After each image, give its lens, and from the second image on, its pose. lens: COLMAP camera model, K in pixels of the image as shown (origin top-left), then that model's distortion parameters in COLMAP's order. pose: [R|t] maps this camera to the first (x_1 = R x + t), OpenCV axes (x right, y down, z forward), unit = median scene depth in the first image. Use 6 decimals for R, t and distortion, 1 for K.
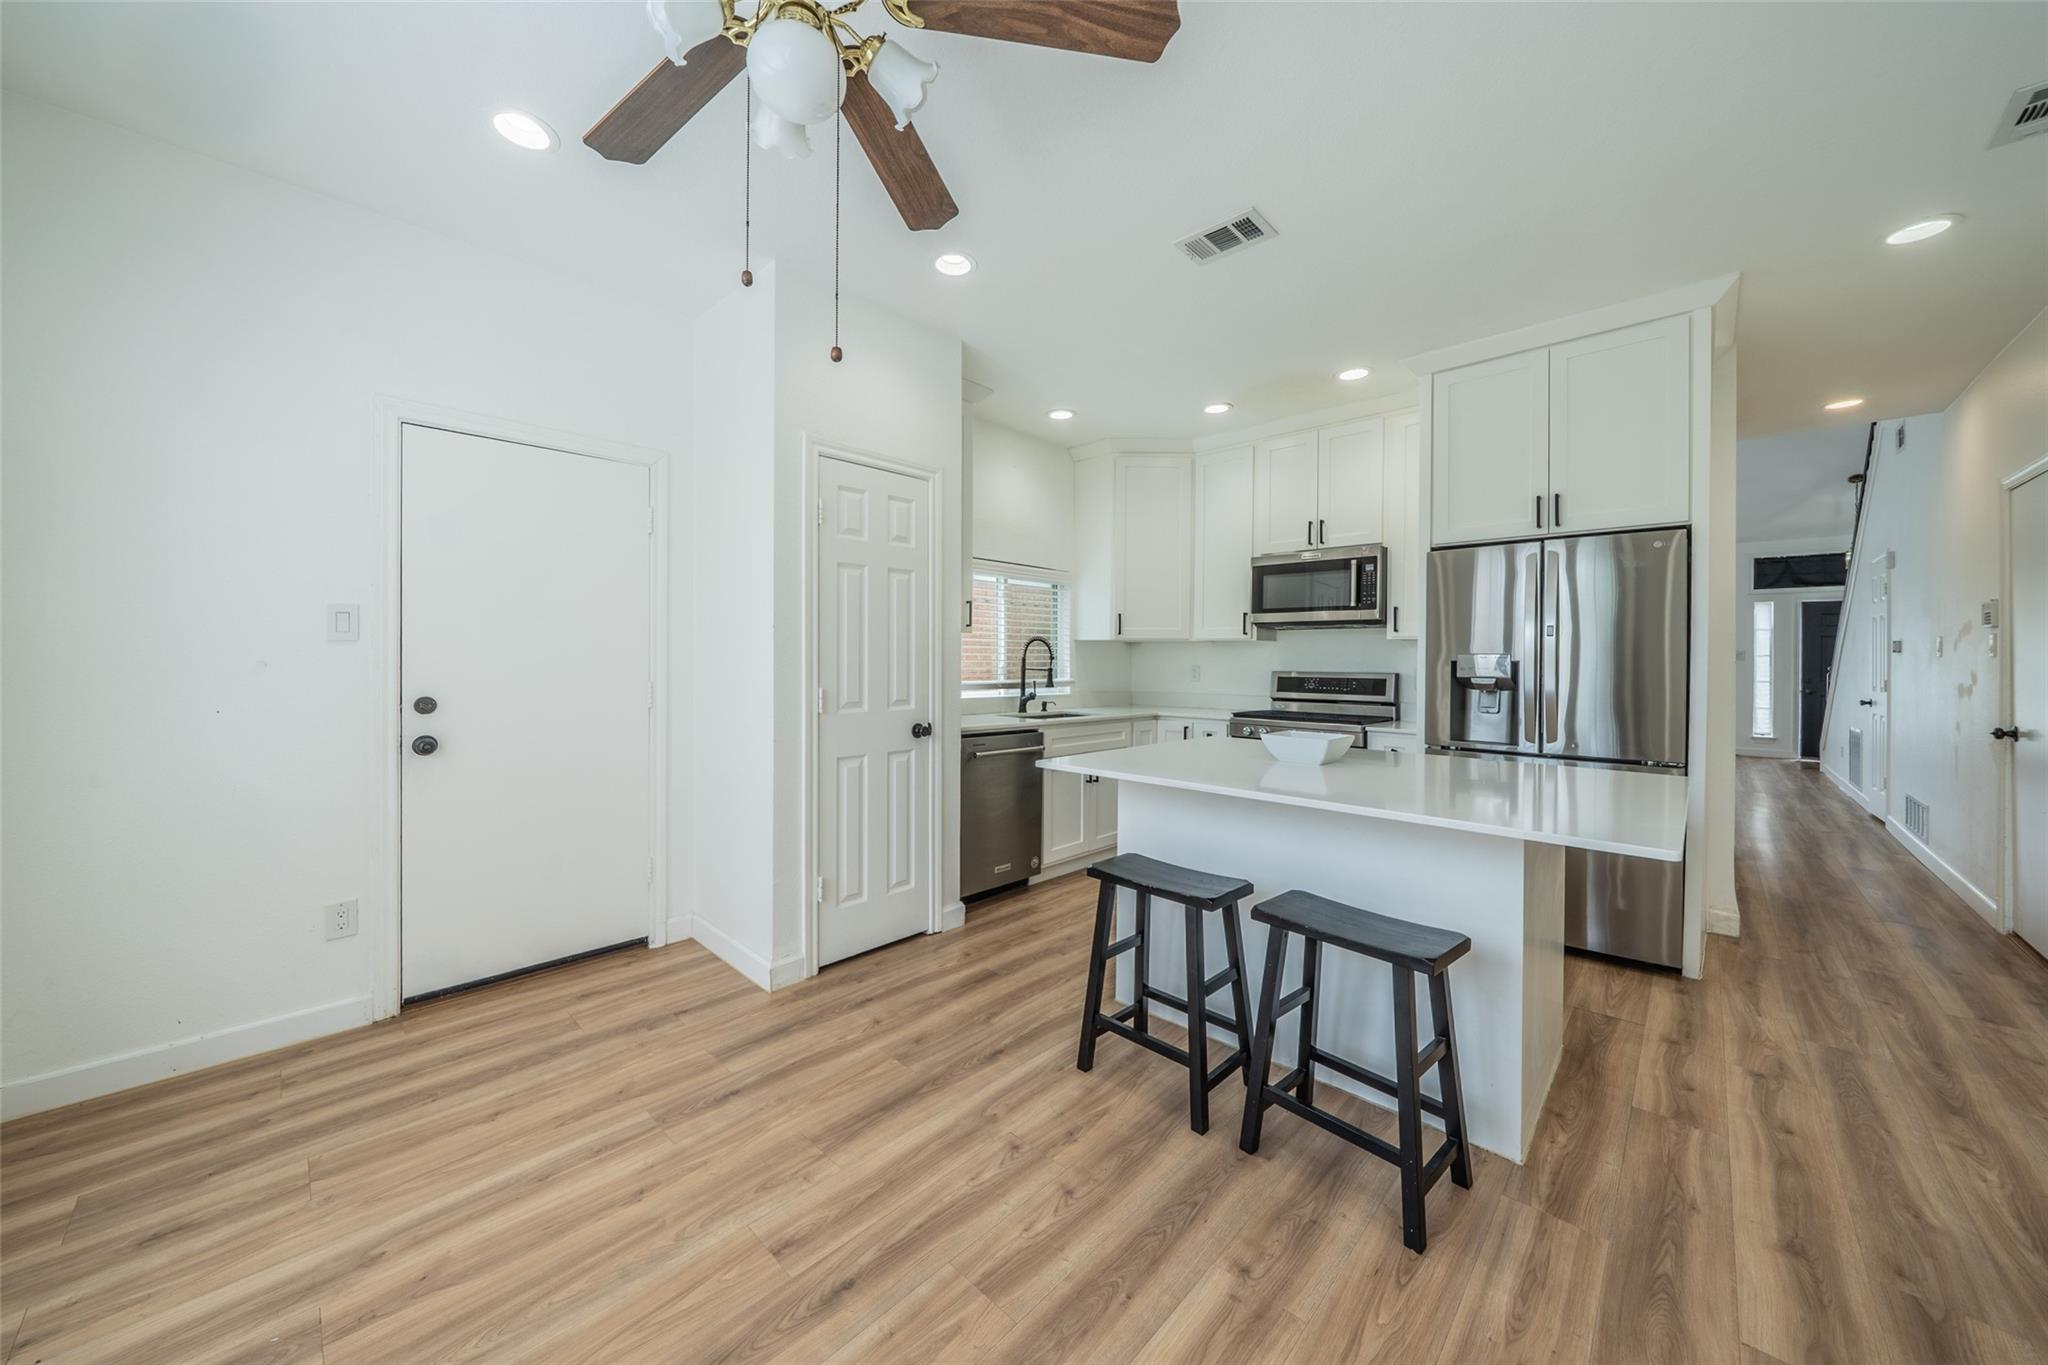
lens RADIAL K [[741.5, 0, 1019.4], [0, 741.5, 654.2], [0, 0, 1]] dist [-0.001846, -0.000173]
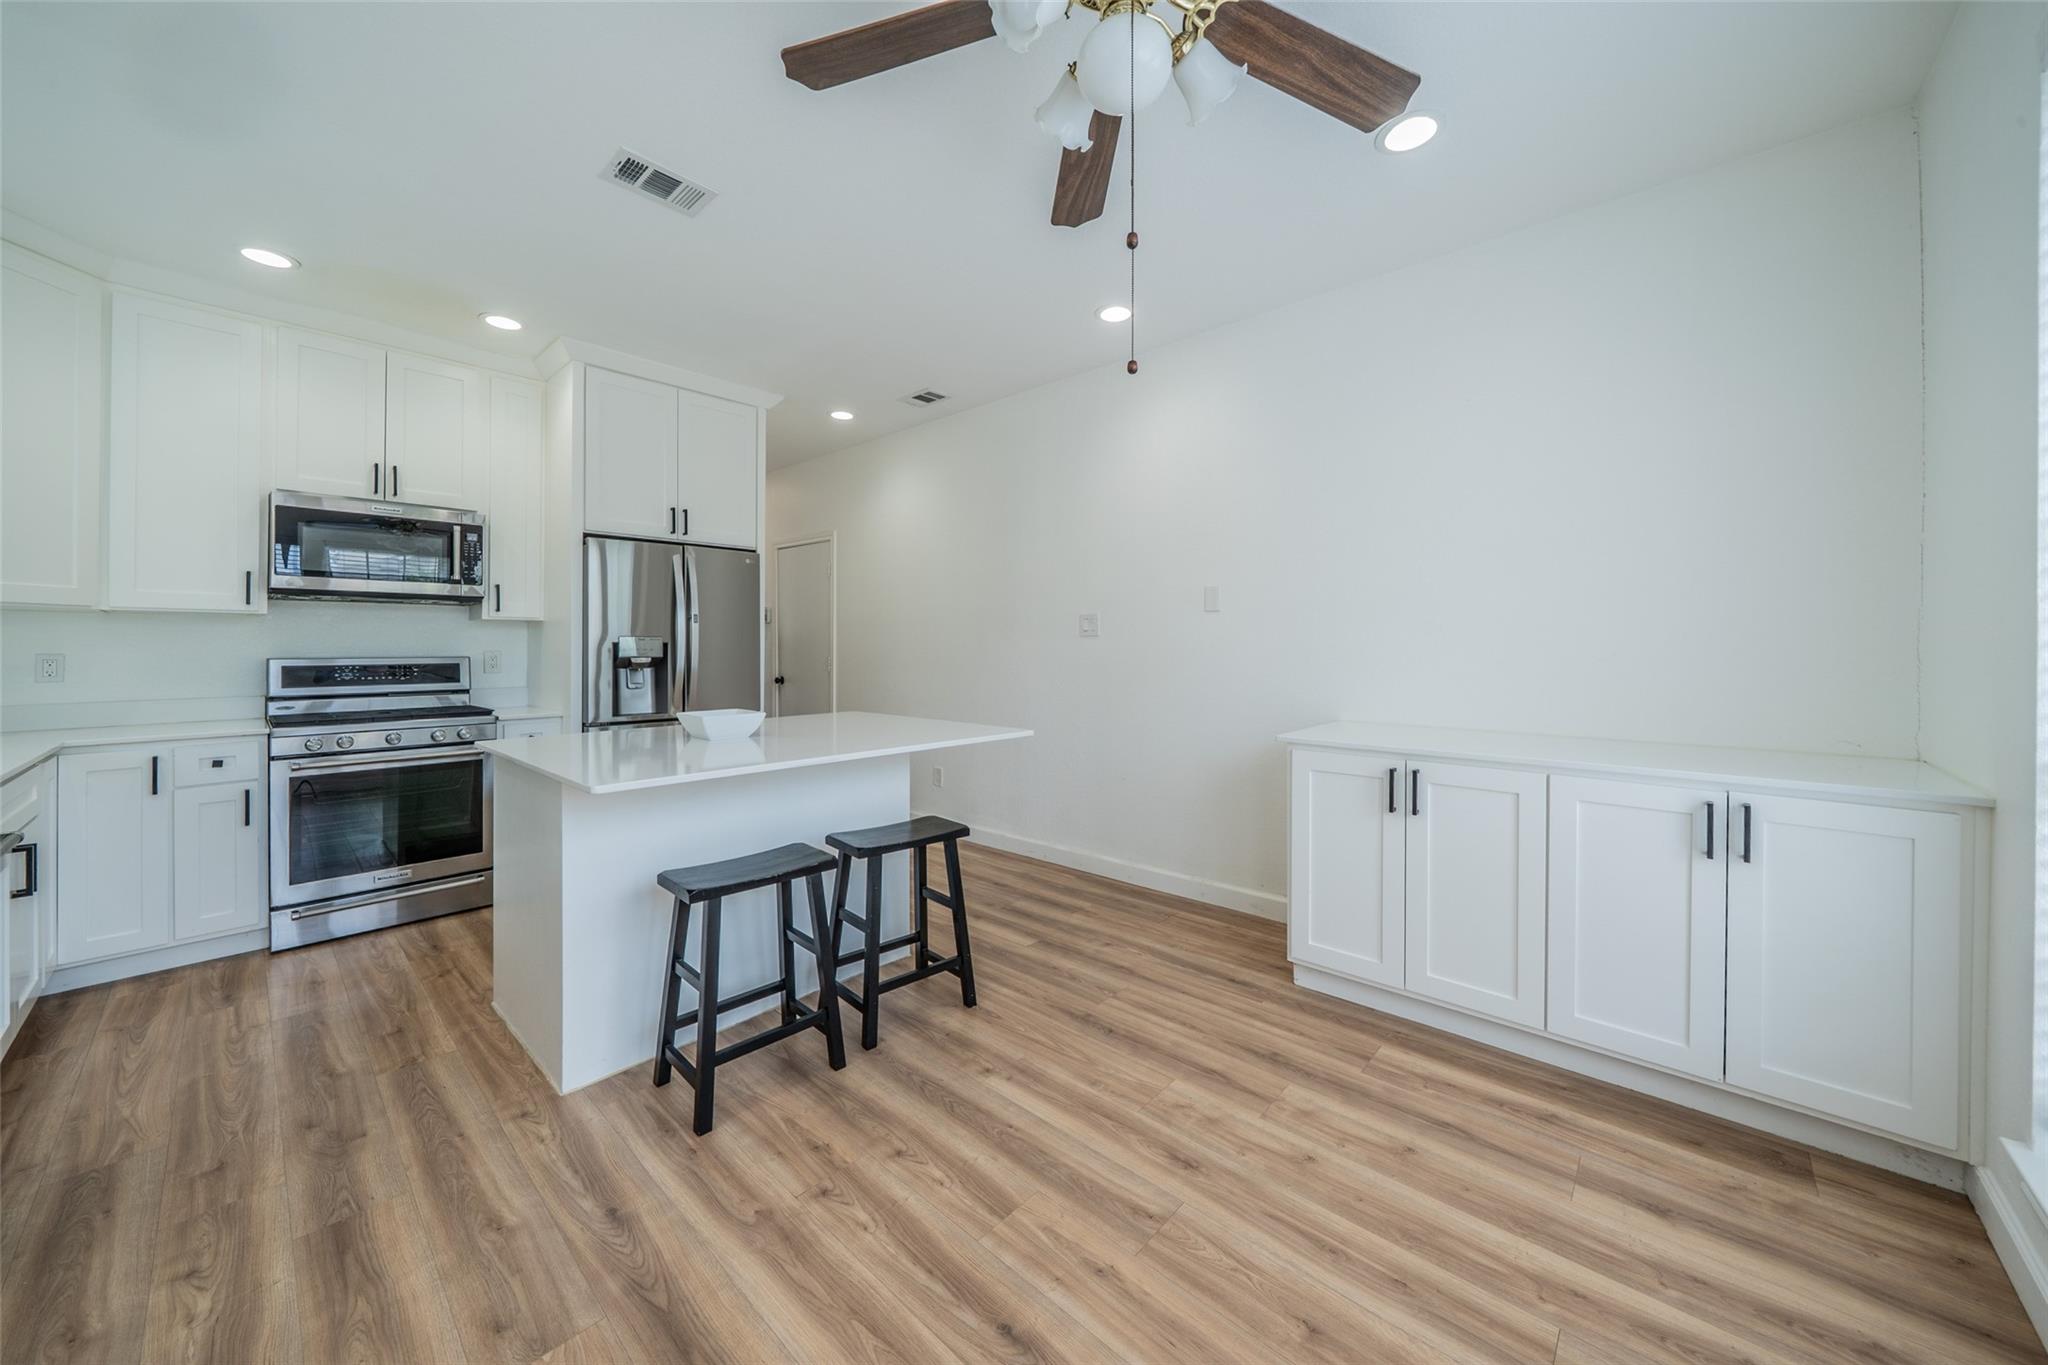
lens RADIAL K [[707.7, 0, 1030.7], [0, 707.7, 644.9], [0, 0, 1]] dist [-0.000128, -0.000050]
pose [[-0.028191, -0.010518, 0.999547, -0.673373], [-0.007125, 0.999921, 0.010321, -0.003742], [-0.999577, -0.006831, -0.028264, 0.611300]]
